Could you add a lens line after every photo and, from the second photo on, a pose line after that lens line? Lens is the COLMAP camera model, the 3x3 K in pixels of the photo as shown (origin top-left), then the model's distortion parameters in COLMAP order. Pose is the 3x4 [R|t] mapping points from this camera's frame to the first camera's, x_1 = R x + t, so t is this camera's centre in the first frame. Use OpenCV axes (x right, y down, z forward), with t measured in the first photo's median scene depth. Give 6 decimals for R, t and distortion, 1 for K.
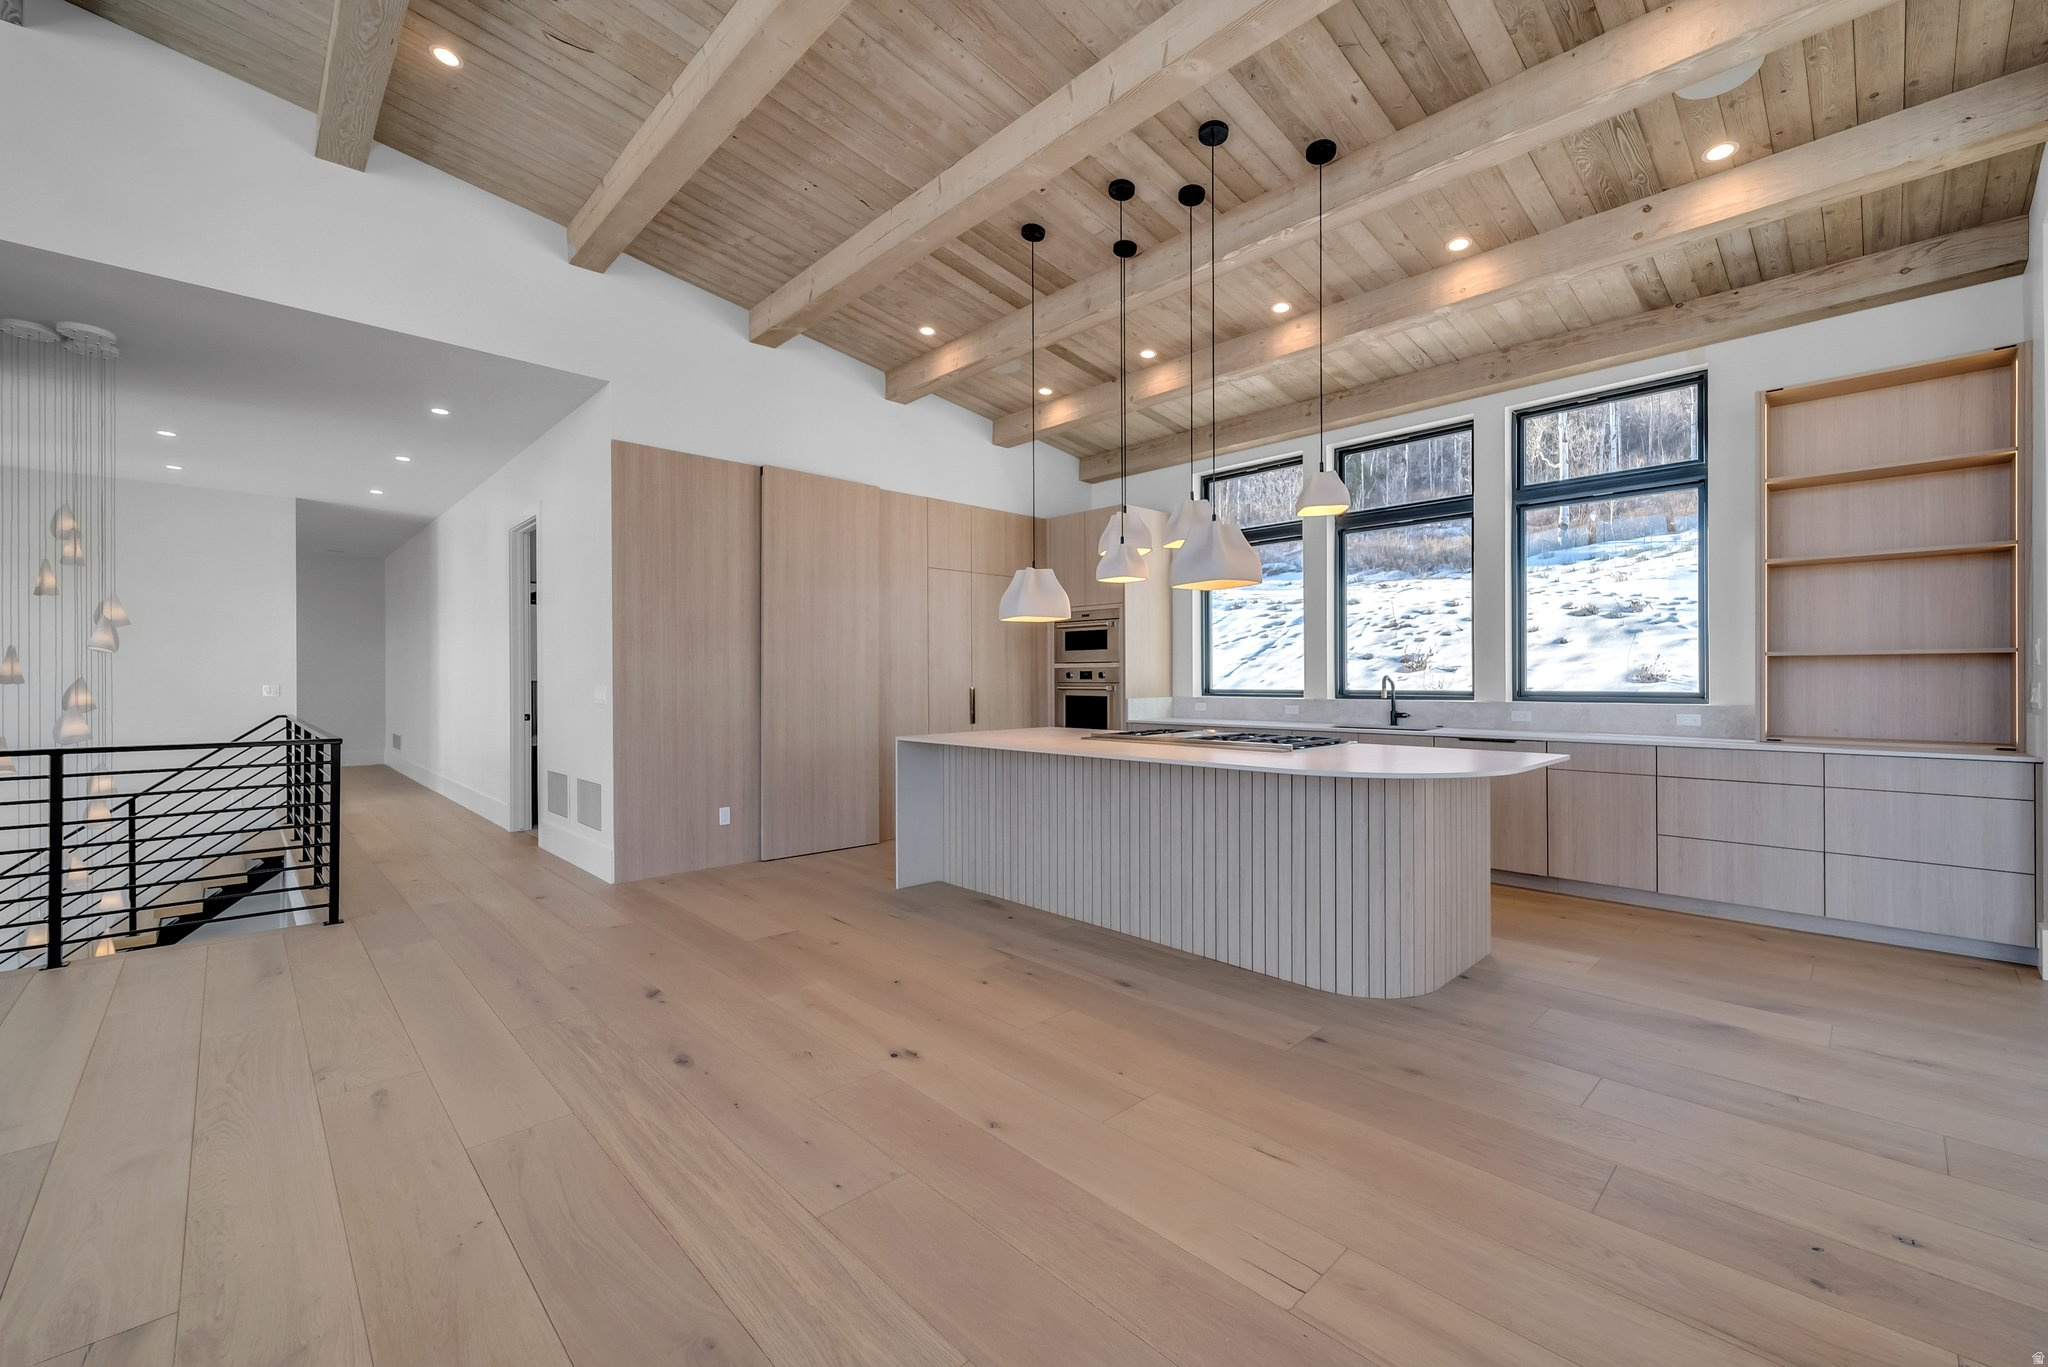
lens RADIAL K [[822.0, 0, 1020.3], [0, 822.0, 679.0], [0, 0, 1]] dist [0.000264, -0.000022]
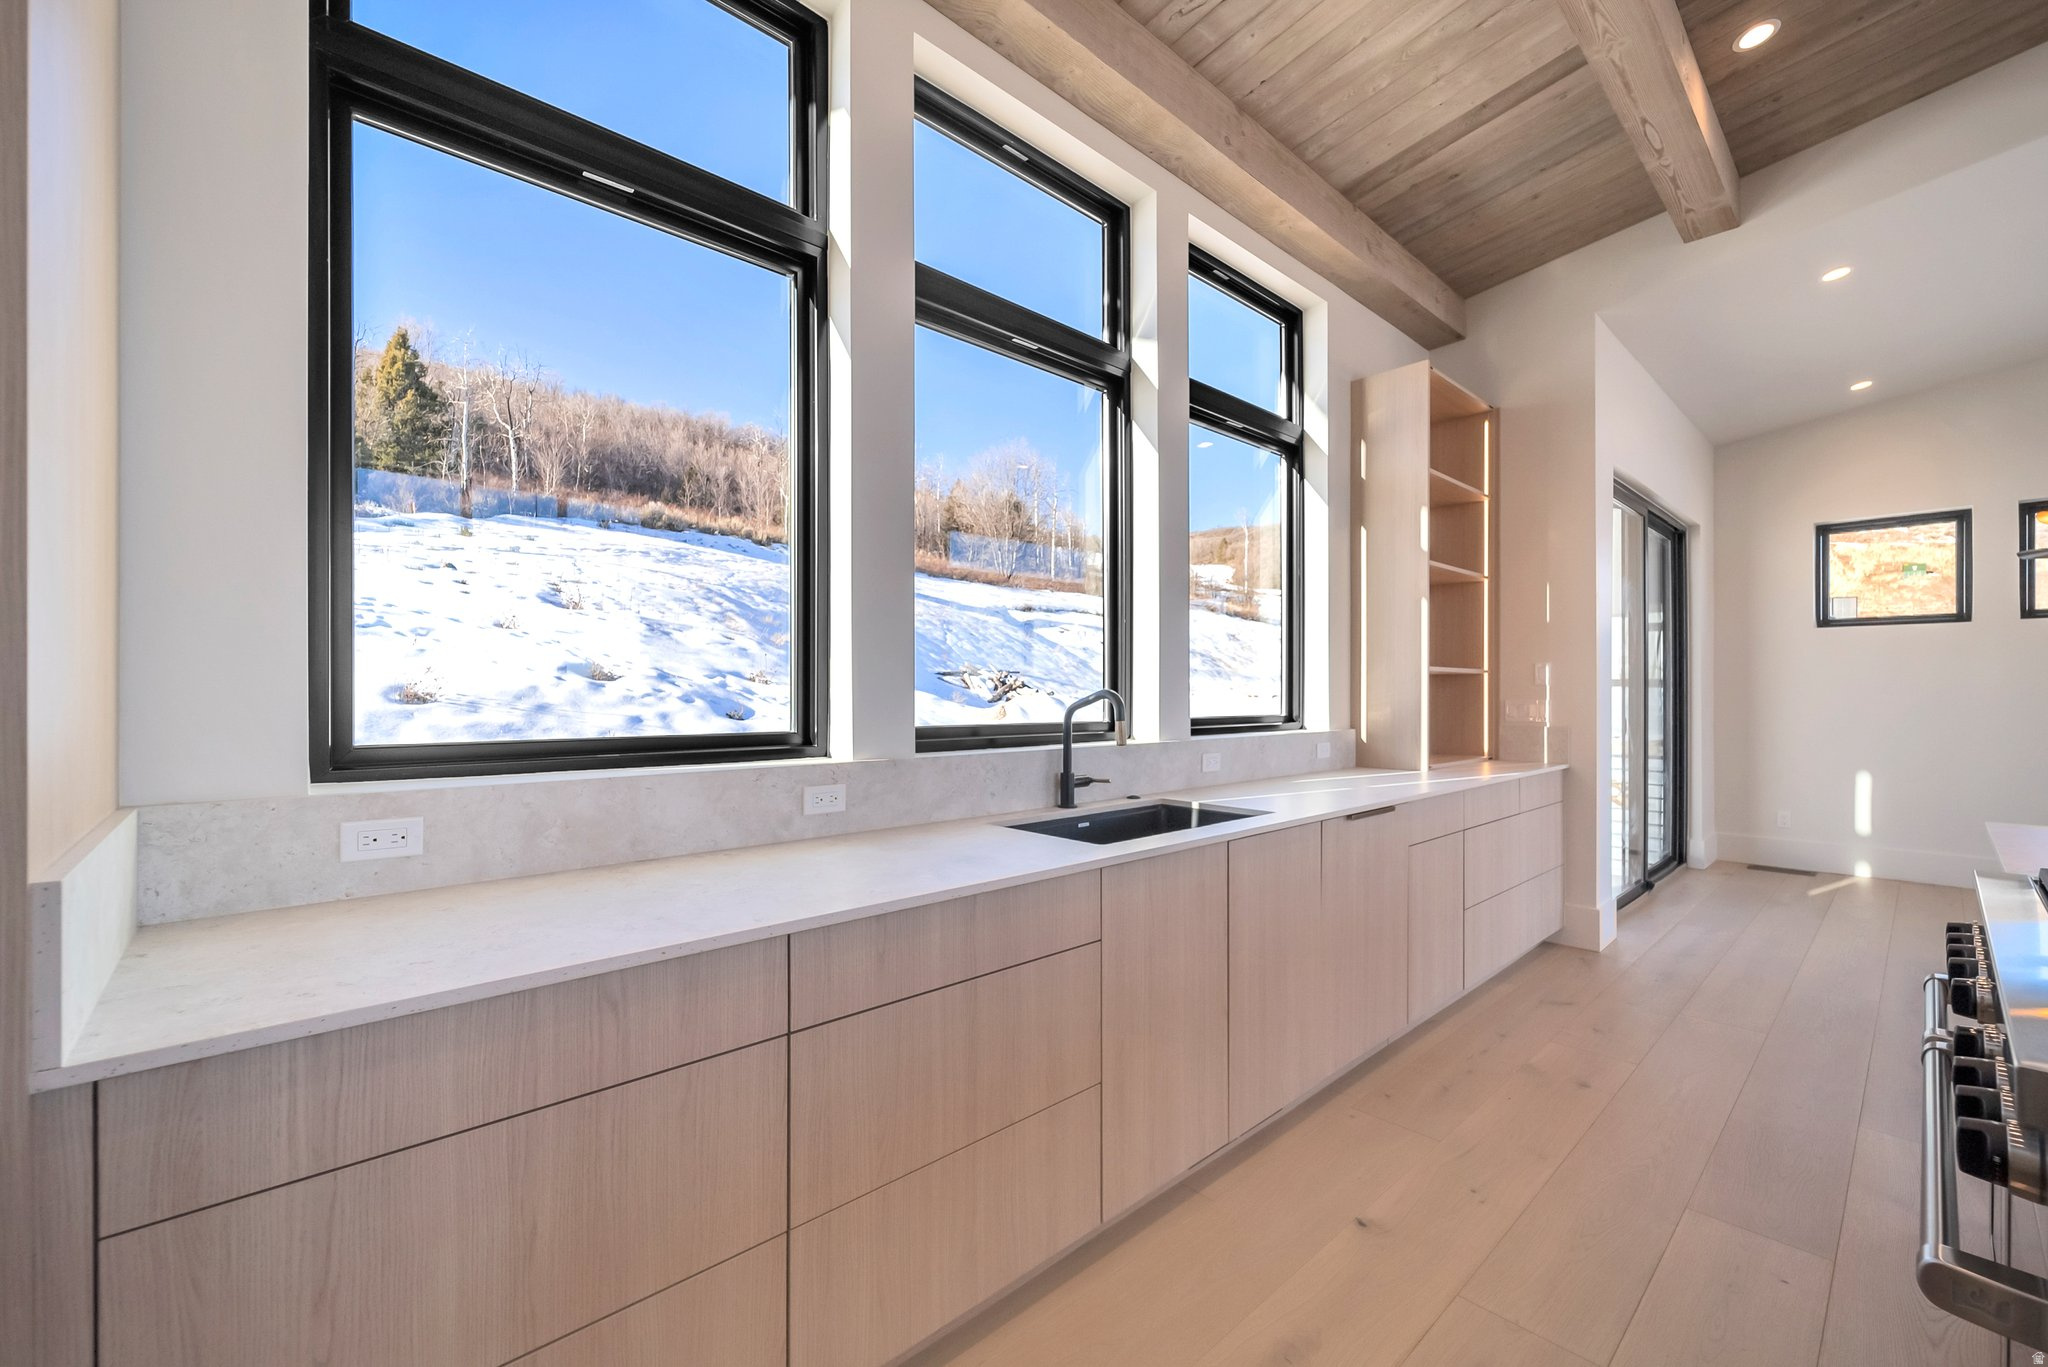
lens RADIAL K [[827.2, 0, 1030.2], [0, 827.2, 692.3], [0, 0, 1]] dist [0.000102, -0.000099]
pose [[0.016776, 0.006081, 0.999841, 0.024868], [0.002275, 0.999979, -0.006120, -0.000558], [-0.999857, 0.002378, 0.016761, 1.014904]]
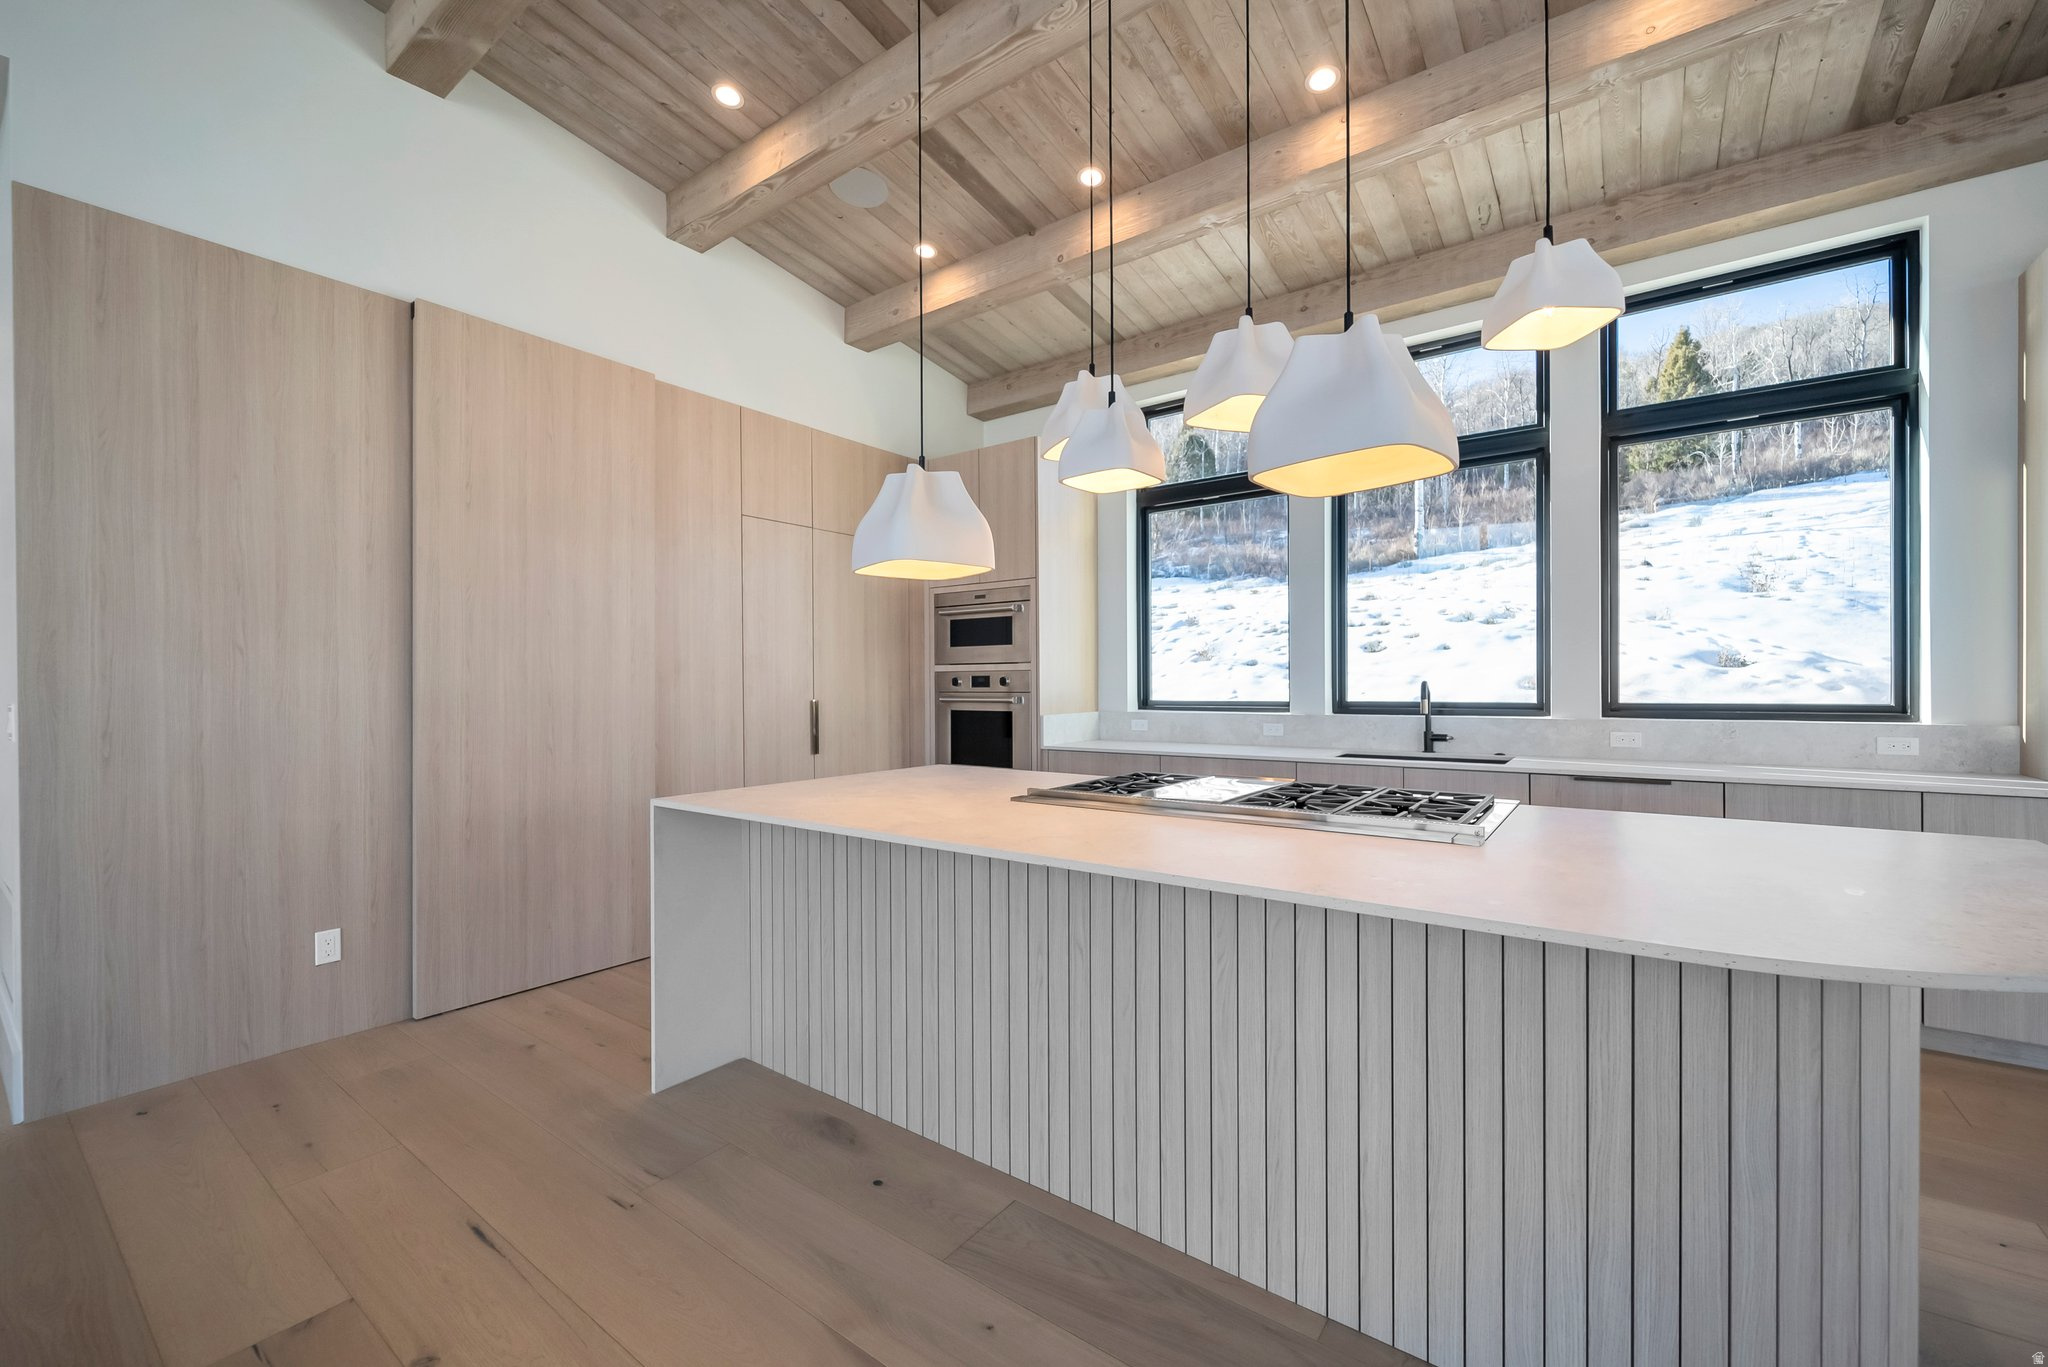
lens RADIAL K [[821.2, 0, 1024.0], [0, 821.2, 690.3], [0, 0, 1]] dist [-0.001180, -0.000115]
pose [[0.984683, -0.002664, 0.174332, -0.007597], [0.001917, 0.999988, 0.004457, -0.000212], [-0.174342, -0.004054, 0.984677, 0.370798]]
